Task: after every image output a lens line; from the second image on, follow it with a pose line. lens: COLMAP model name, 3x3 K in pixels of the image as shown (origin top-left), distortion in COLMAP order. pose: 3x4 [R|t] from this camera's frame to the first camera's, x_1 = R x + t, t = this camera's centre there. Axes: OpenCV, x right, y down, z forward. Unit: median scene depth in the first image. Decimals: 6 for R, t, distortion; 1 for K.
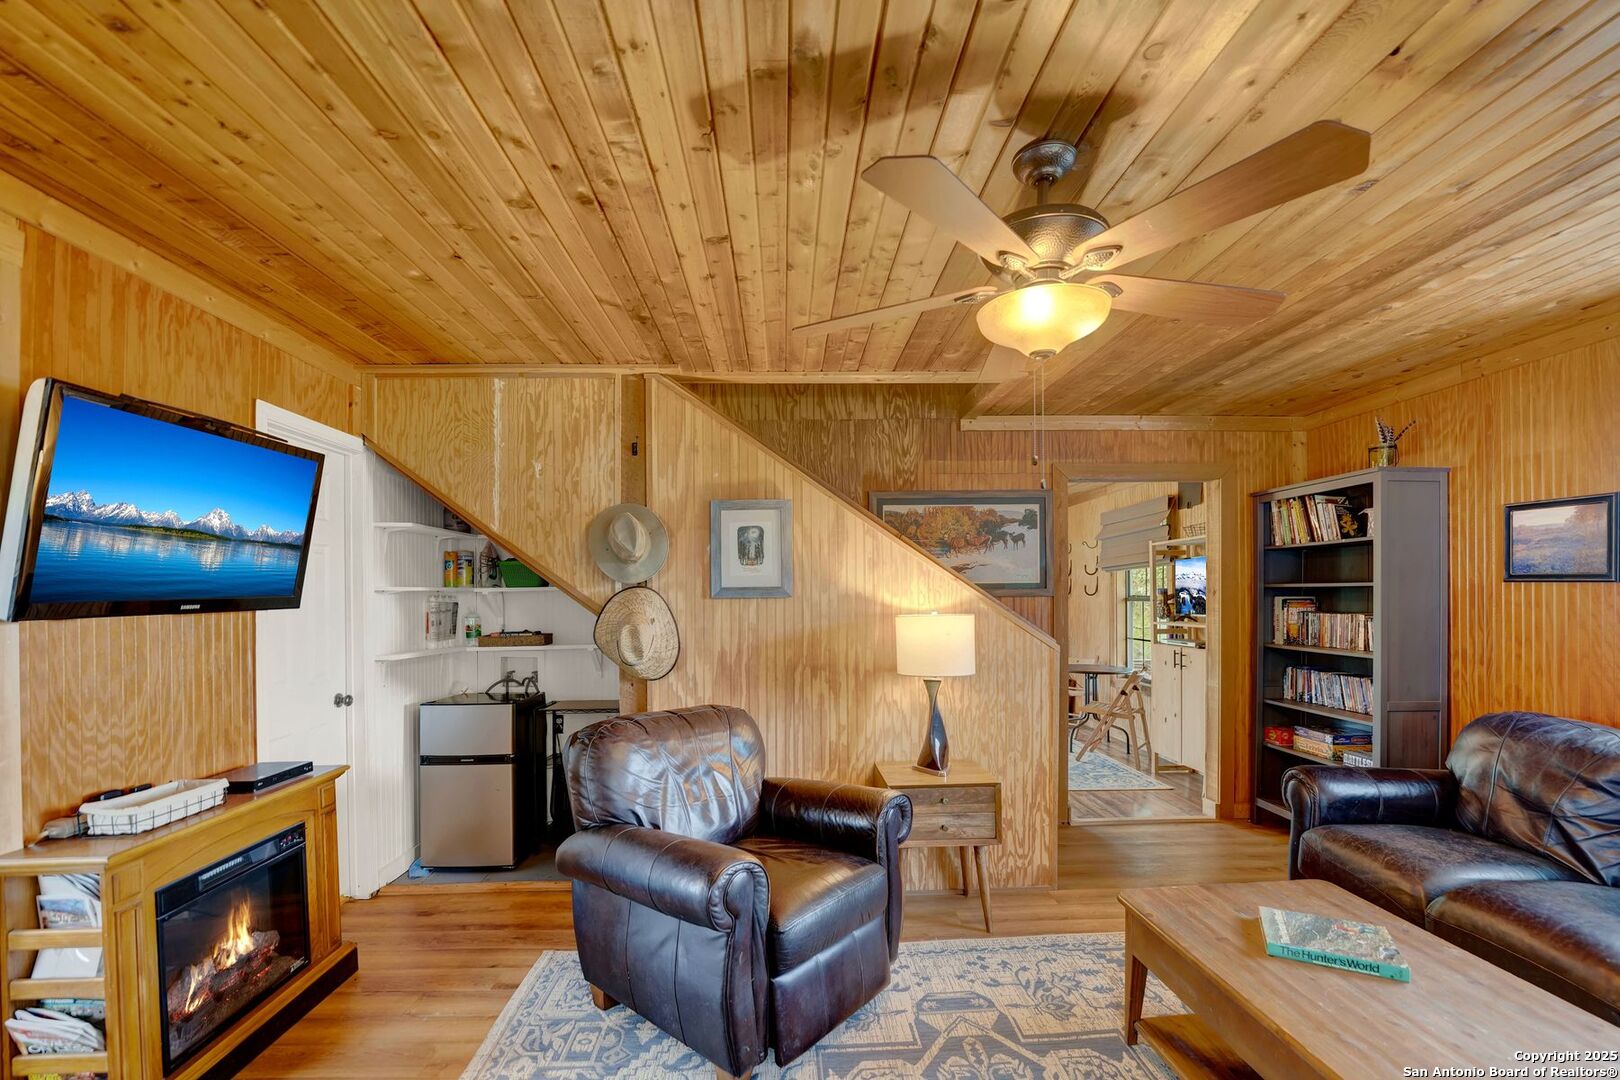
lens RADIAL K [[697.7, 0, 805.6], [0, 697.7, 592.5], [0, 0, 1]] dist [-0.003334, -0.000238]
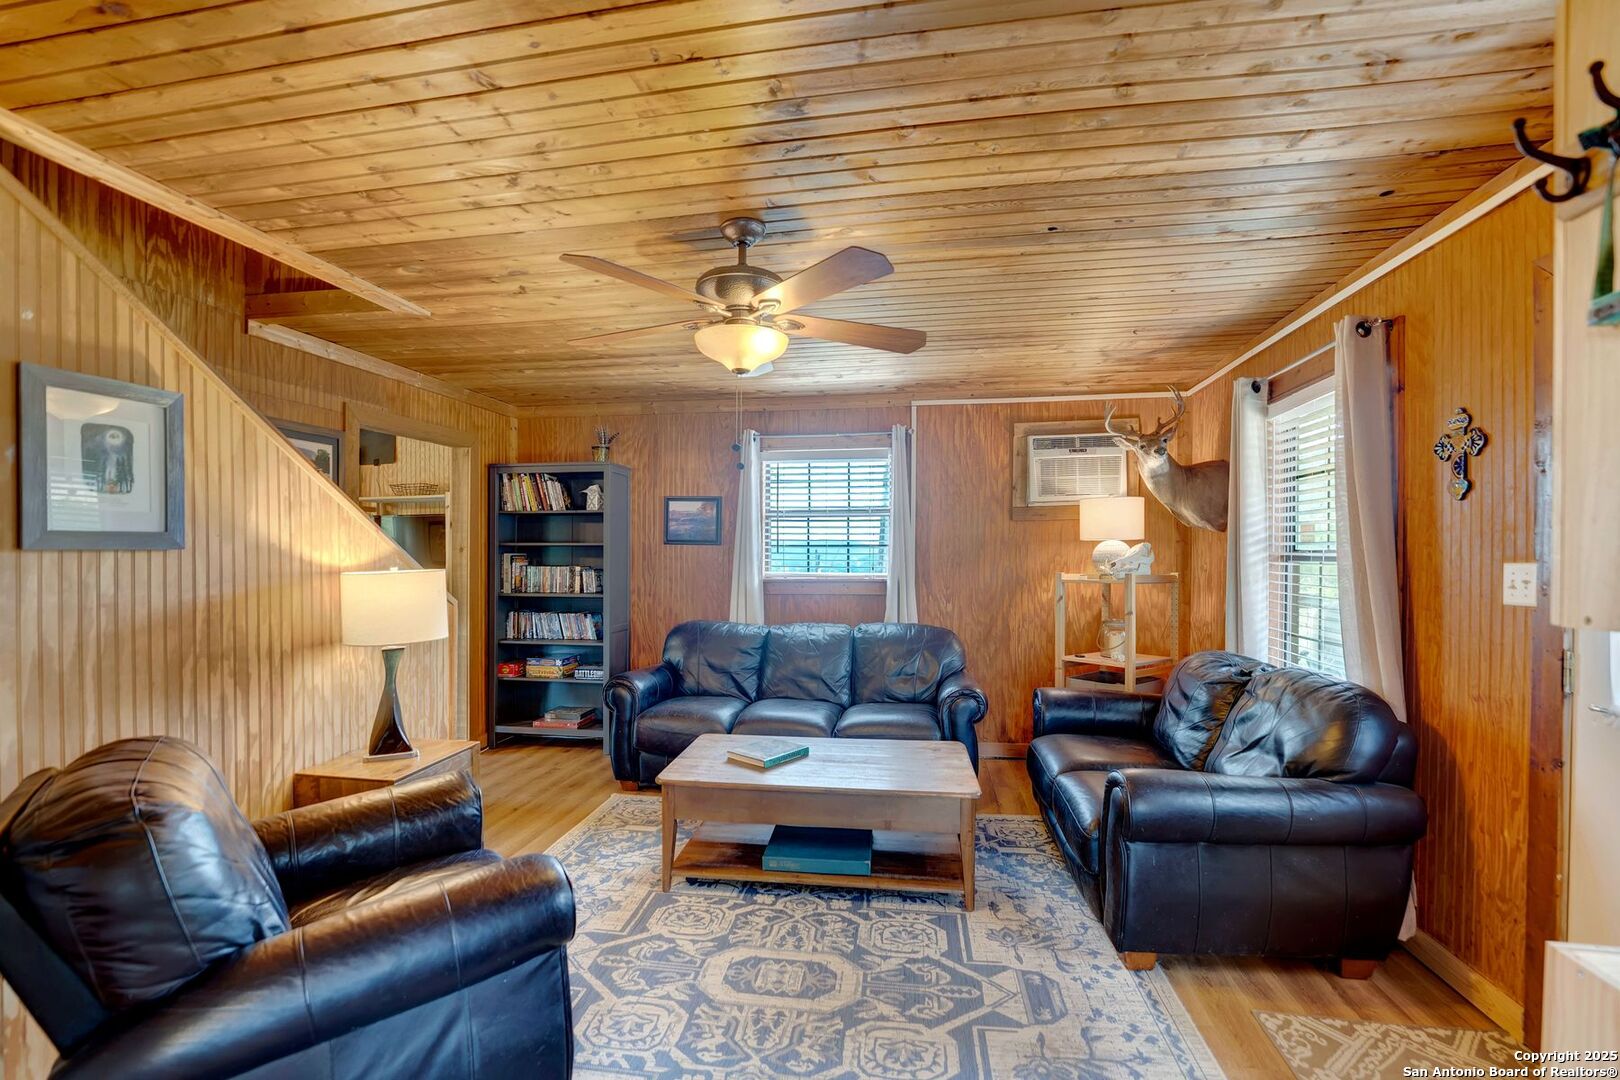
lens RADIAL K [[709.4, 0, 813.5], [0, 709.4, 552.8], [0, 0, 1]] dist [-0.015117, 0.000487]
pose [[0.194531, 0.004620, 0.980886, -0.512929], [-0.001924, 0.999989, -0.004329, 0.011372], [-0.980895, -0.001045, 0.194538, 0.308260]]
